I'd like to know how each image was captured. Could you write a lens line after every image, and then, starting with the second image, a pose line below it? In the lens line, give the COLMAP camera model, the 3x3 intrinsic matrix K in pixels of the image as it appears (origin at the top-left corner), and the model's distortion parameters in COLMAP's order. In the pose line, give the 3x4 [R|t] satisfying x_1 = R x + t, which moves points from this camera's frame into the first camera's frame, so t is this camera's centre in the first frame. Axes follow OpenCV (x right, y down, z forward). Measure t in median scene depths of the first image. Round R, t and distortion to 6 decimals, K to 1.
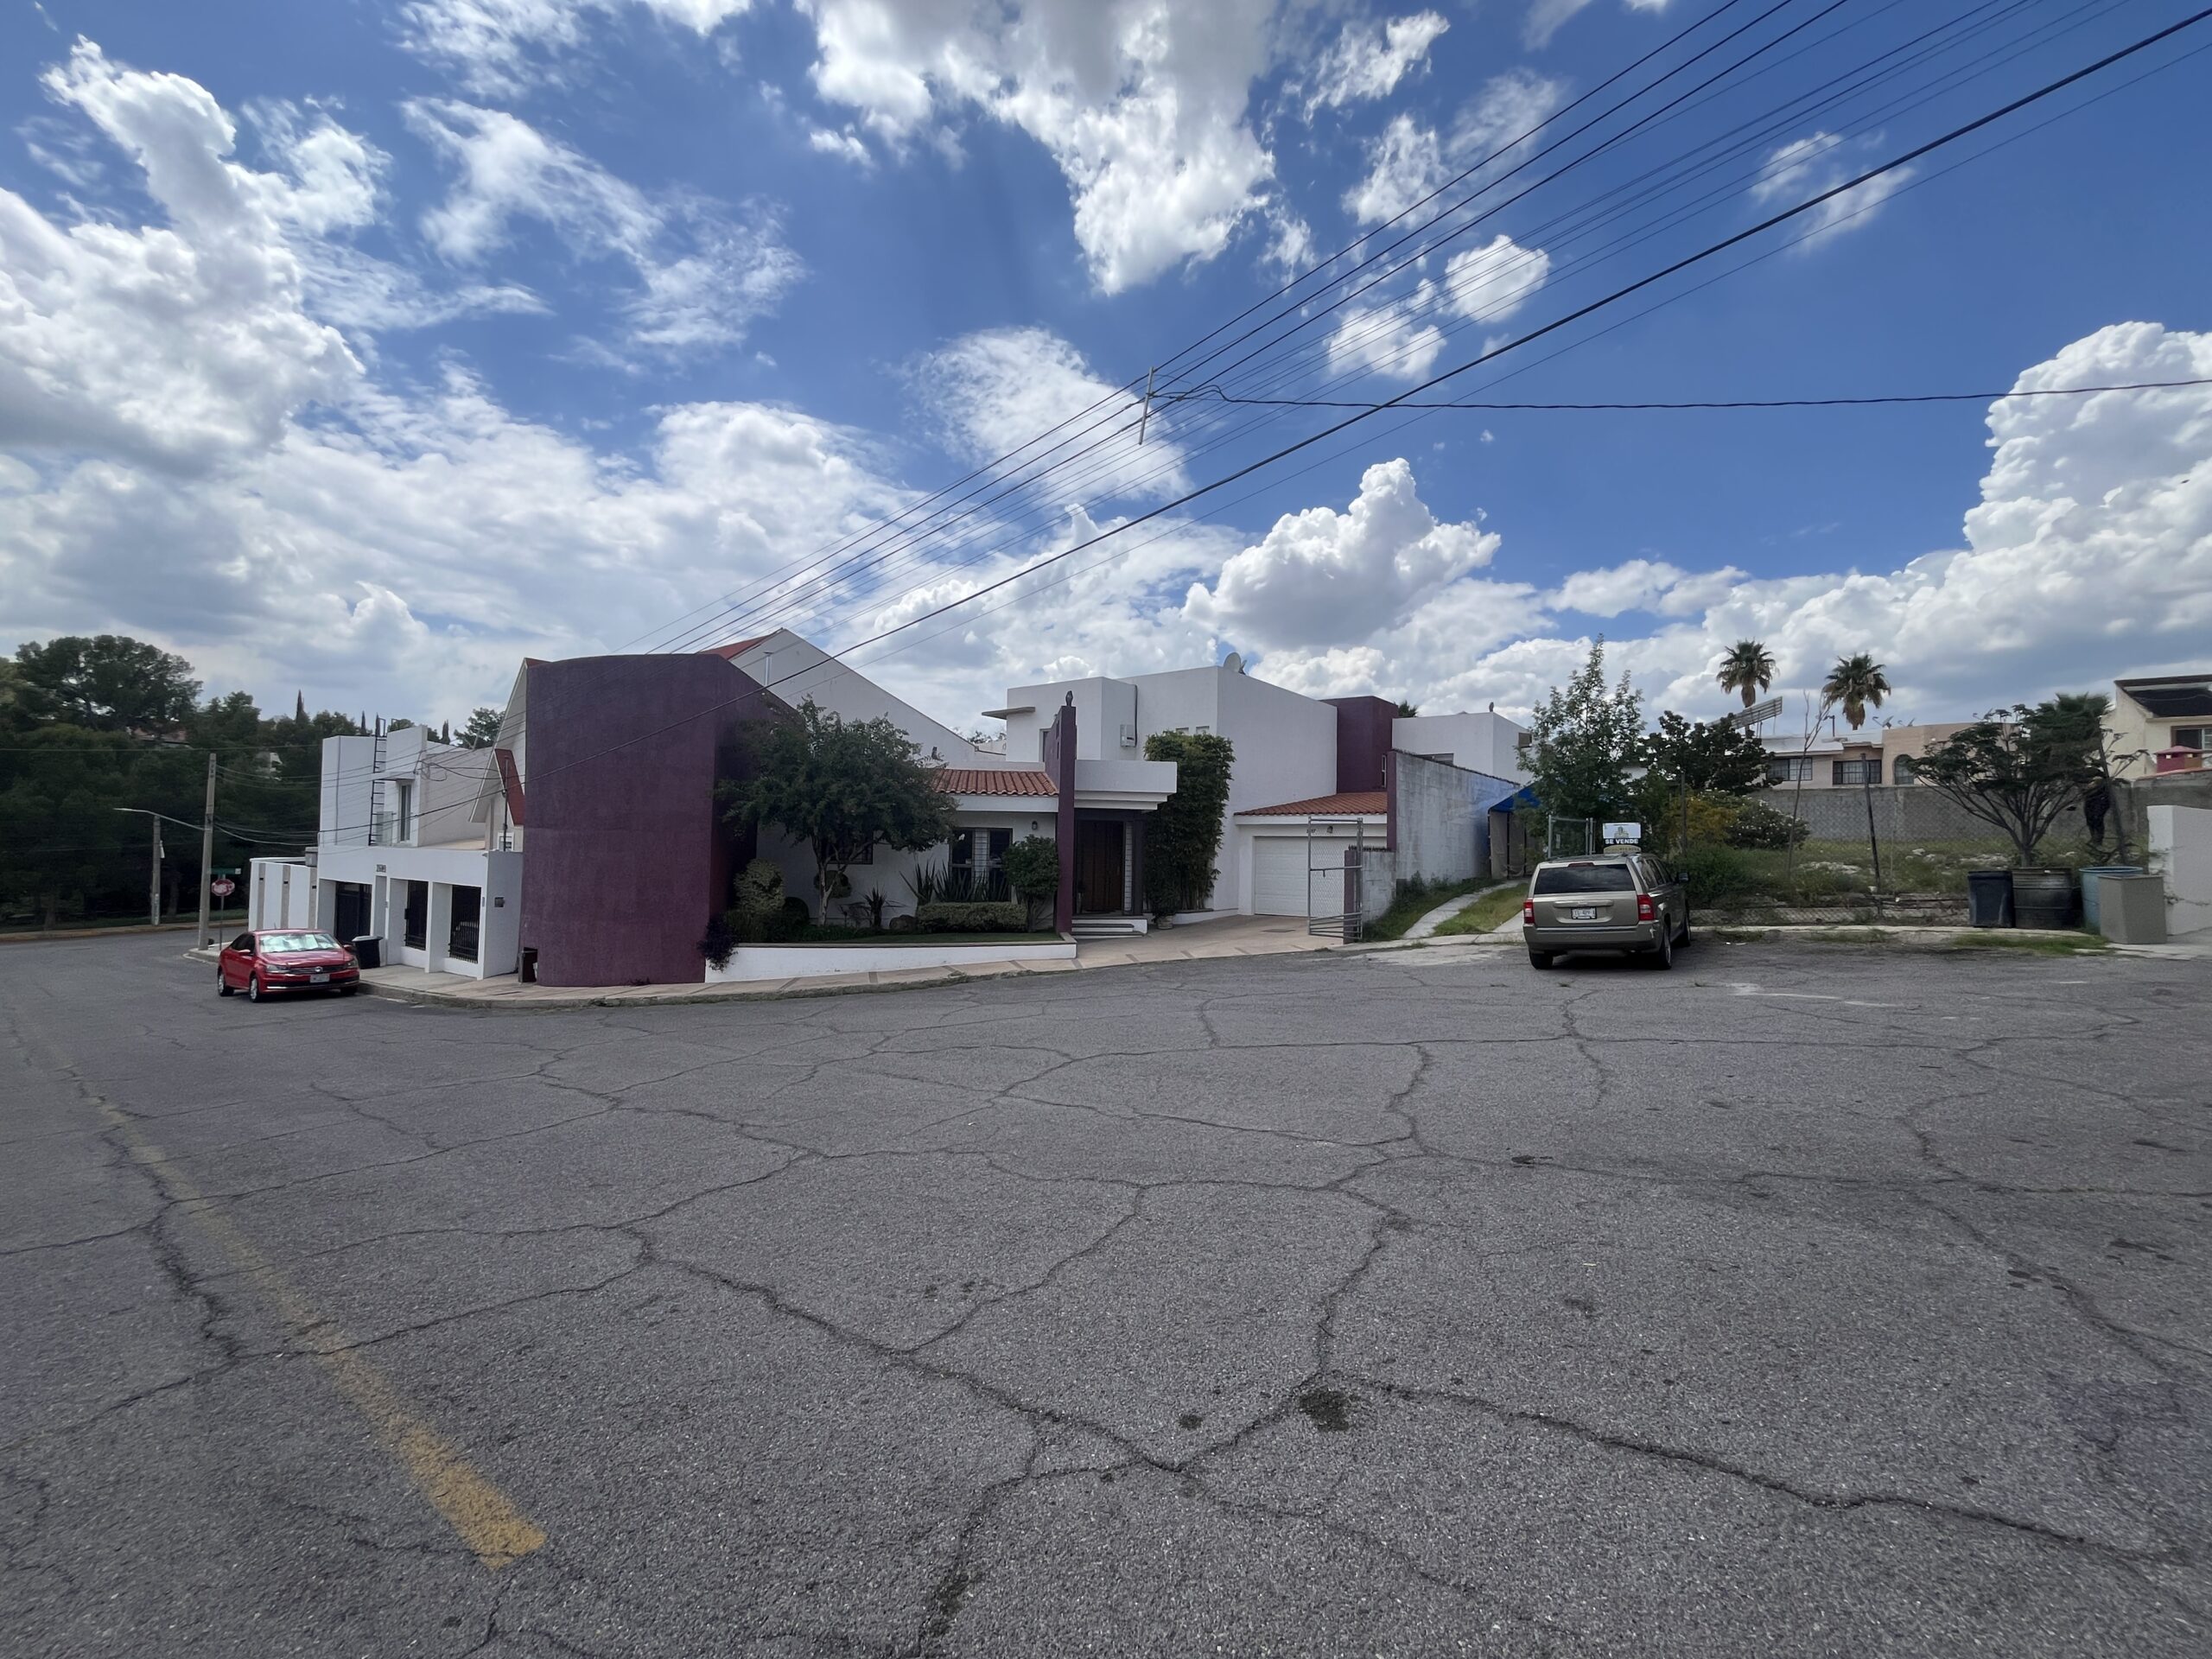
lens RADIAL K [[927.7, 0, 1161.5], [0, 927.7, 825.0], [0, 0, 1]] dist [0.020916, 0.000016]
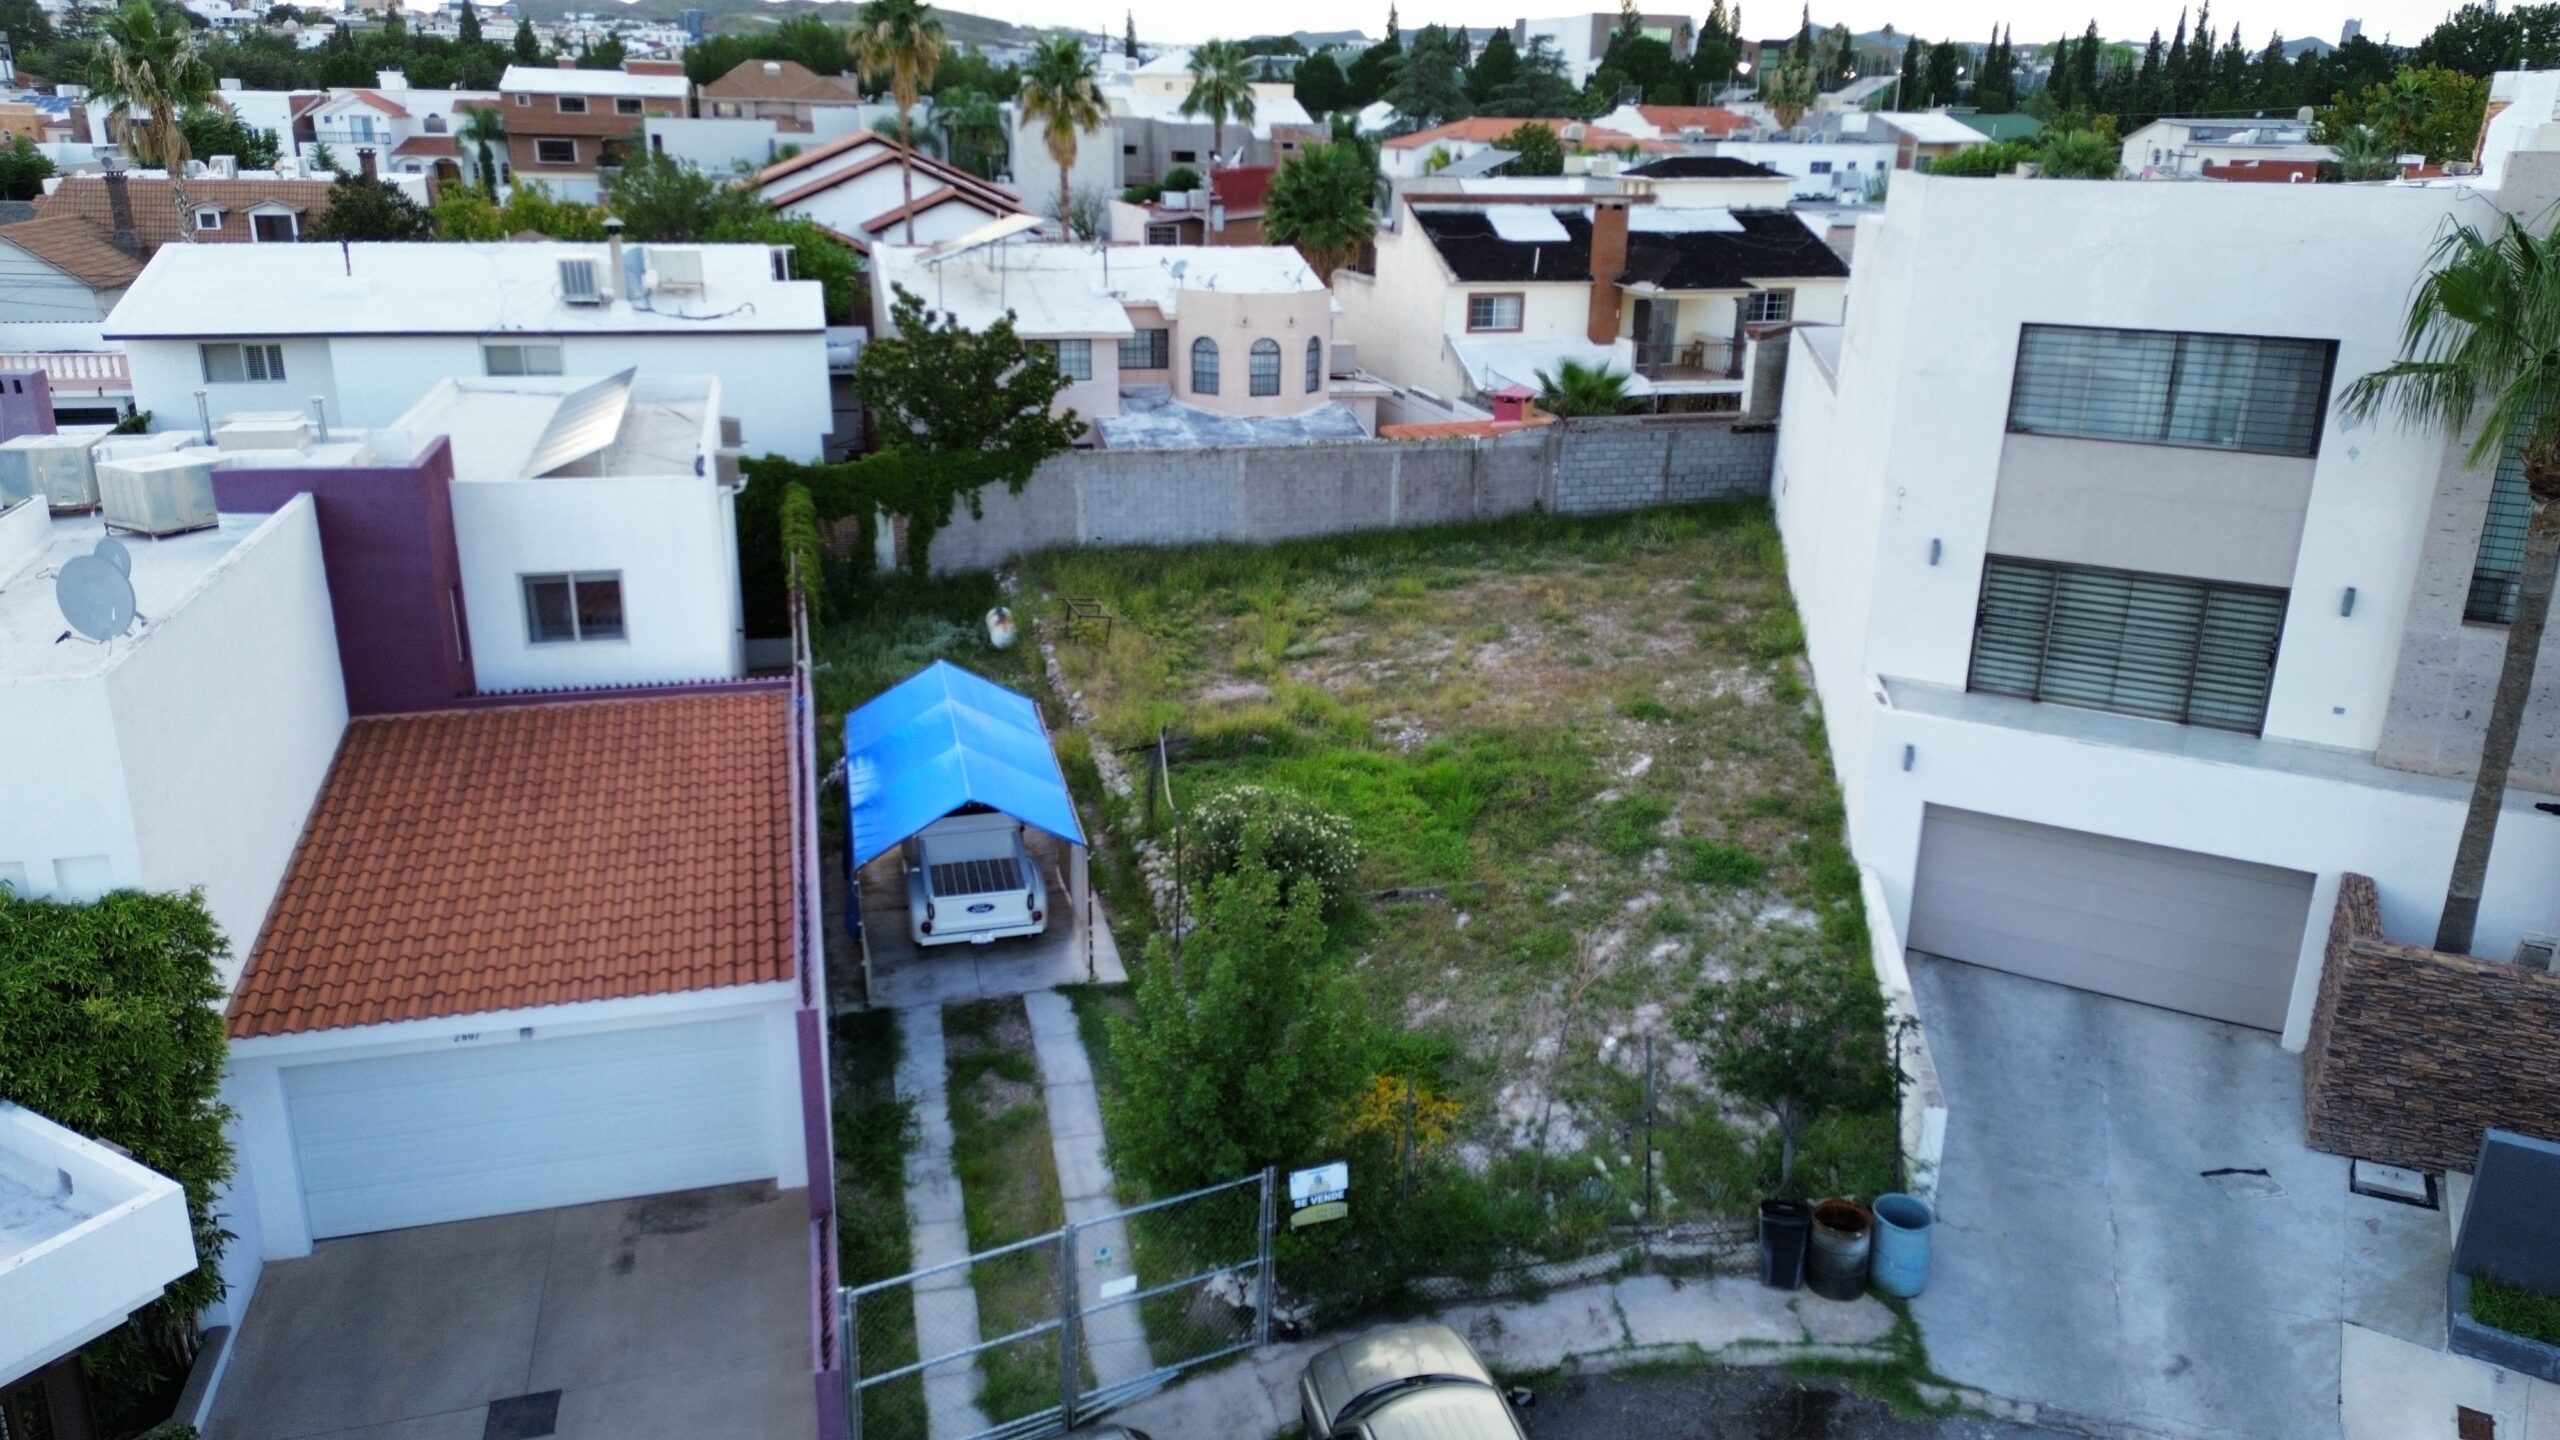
lens RADIAL K [[1793.4, 0, 1280.0], [0, 1793.4, 720.0], [0, 0, 1]] dist [0.097485, -0.110810]
pose [[0.653889, -0.243051, 0.716488, -0.083428], [-0.032759, 0.937013, 0.347756, -0.239283], [-0.755881, -0.250866, 0.604740, 0.171858]]
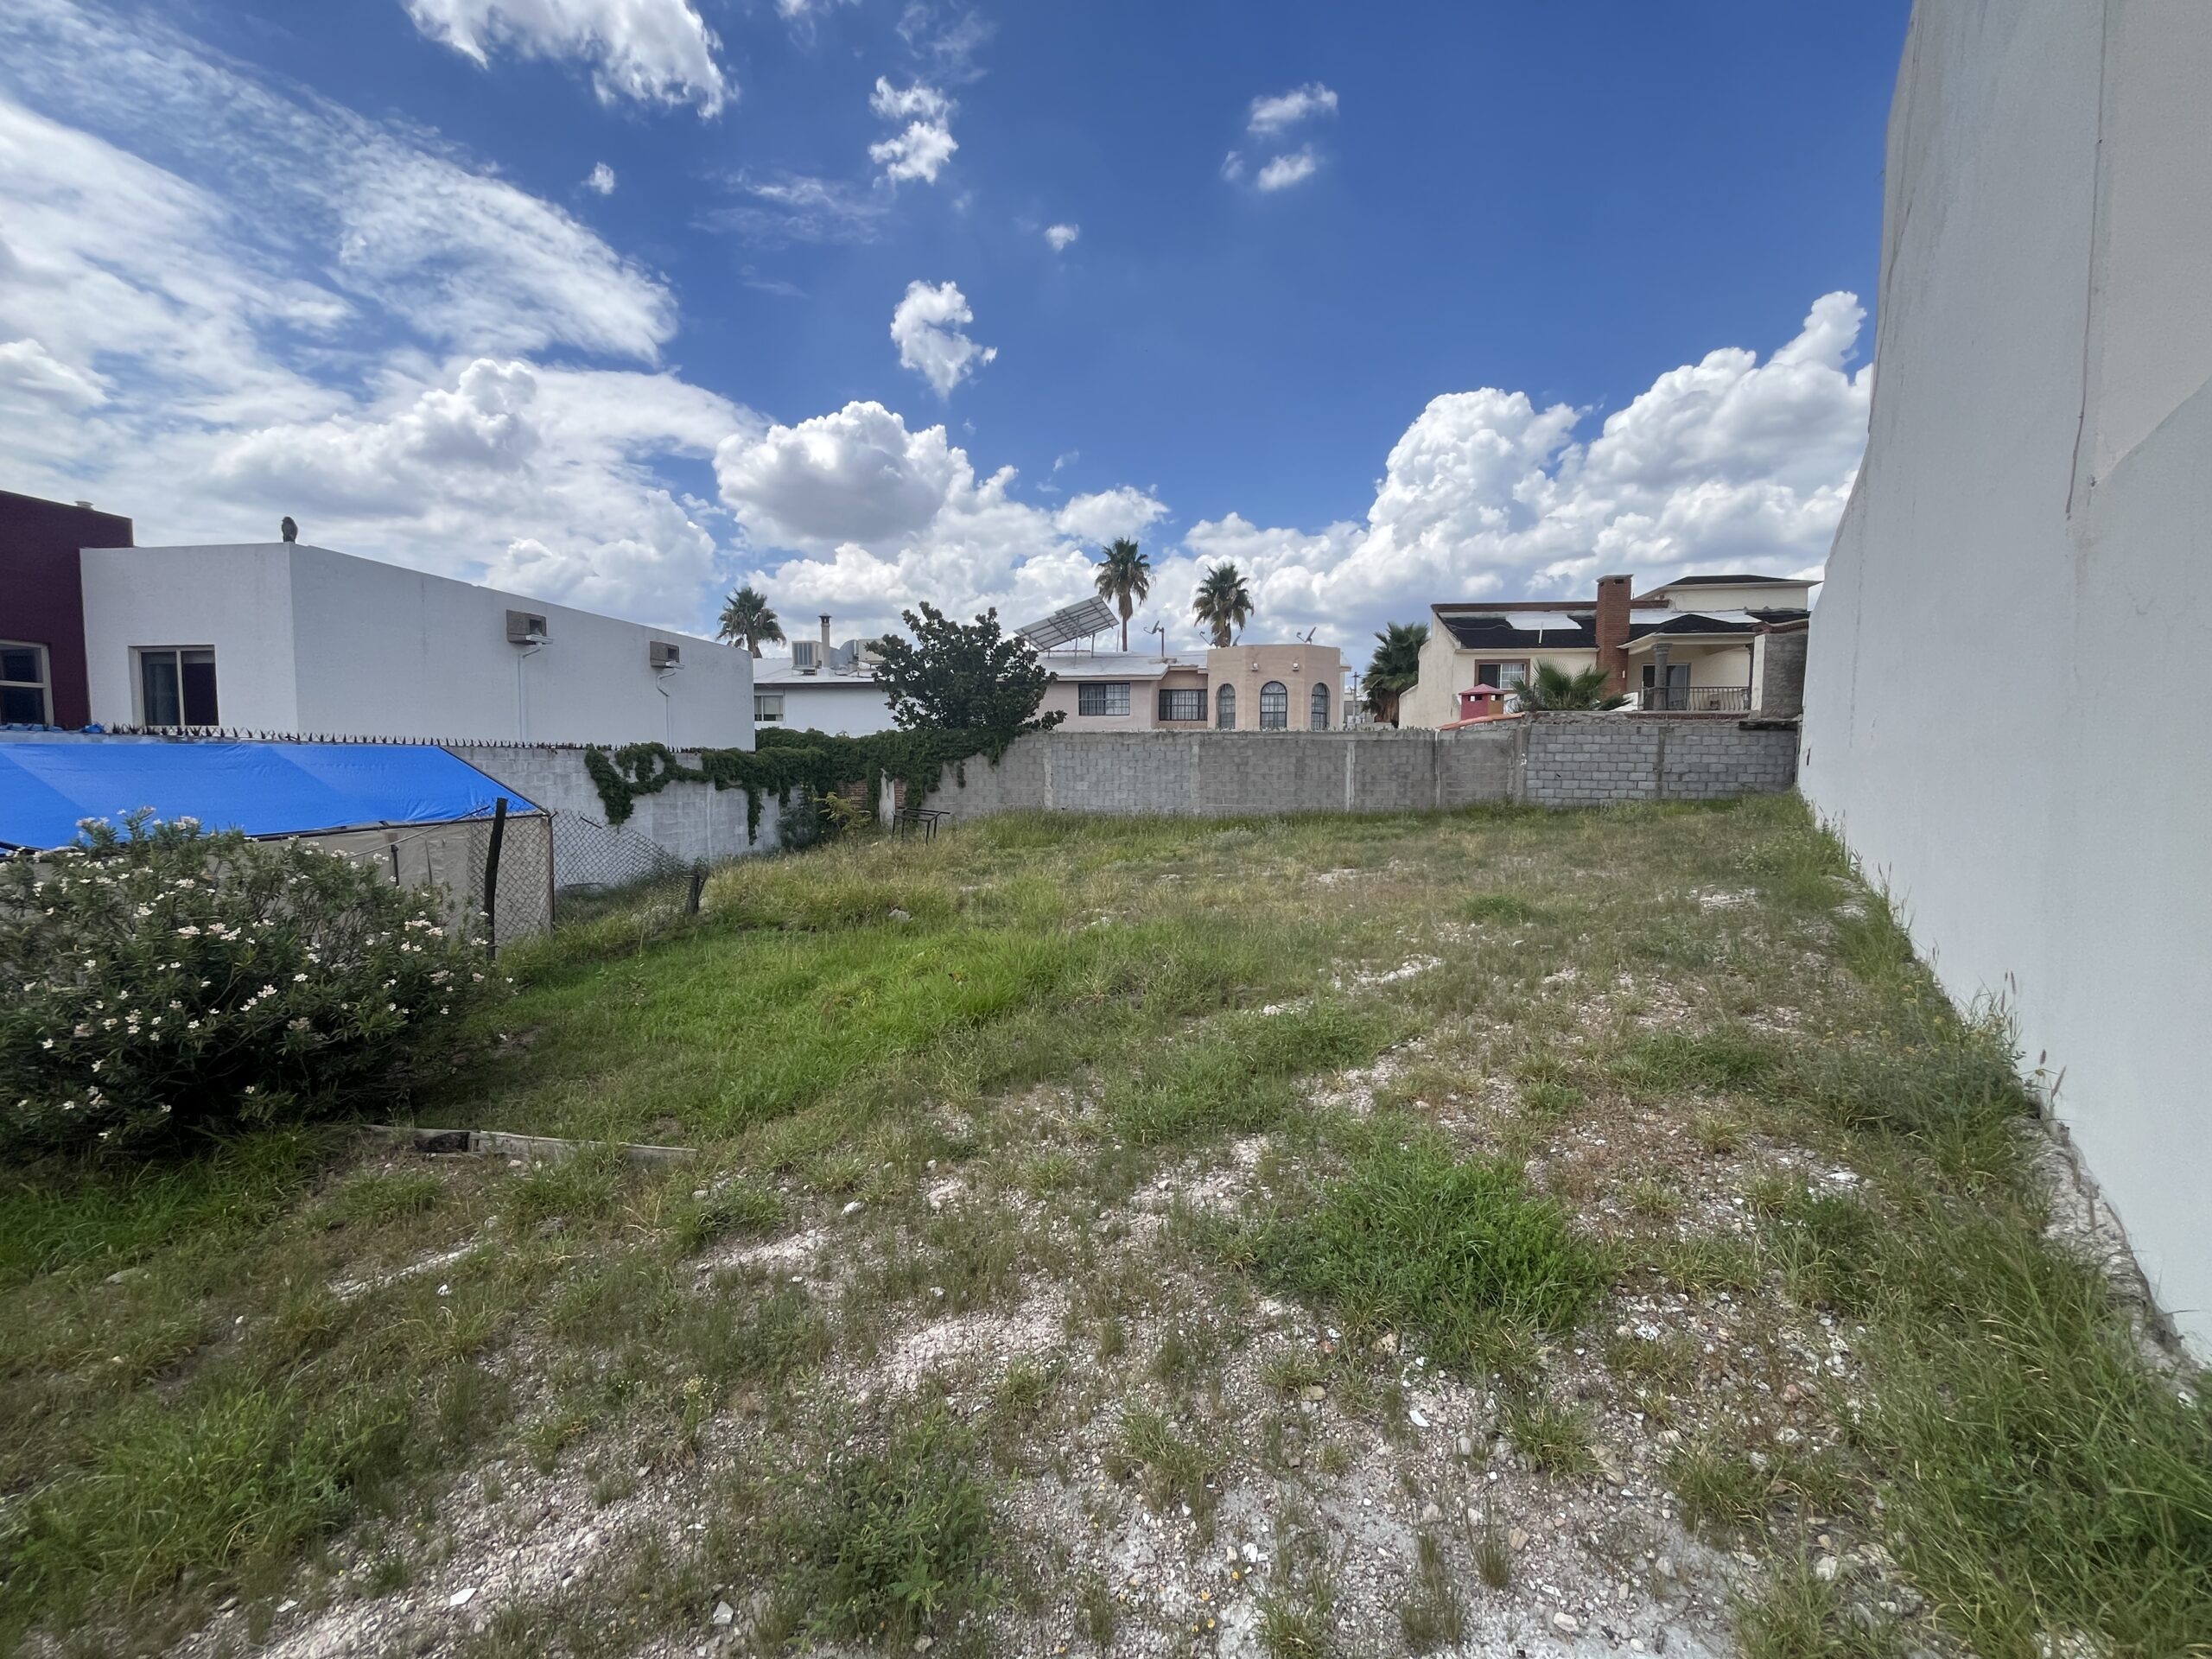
lens RADIAL K [[900.5, 0, 1116.9], [0, 900.5, 818.4], [0, 0, 1]] dist [0.000550, 0.000144]
pose [[0.902347, -0.033090, 0.429738, 0.377019], [-0.007040, 0.995784, 0.091460, -0.030858], [-0.430953, -0.085554, 0.898310, 0.358903]]
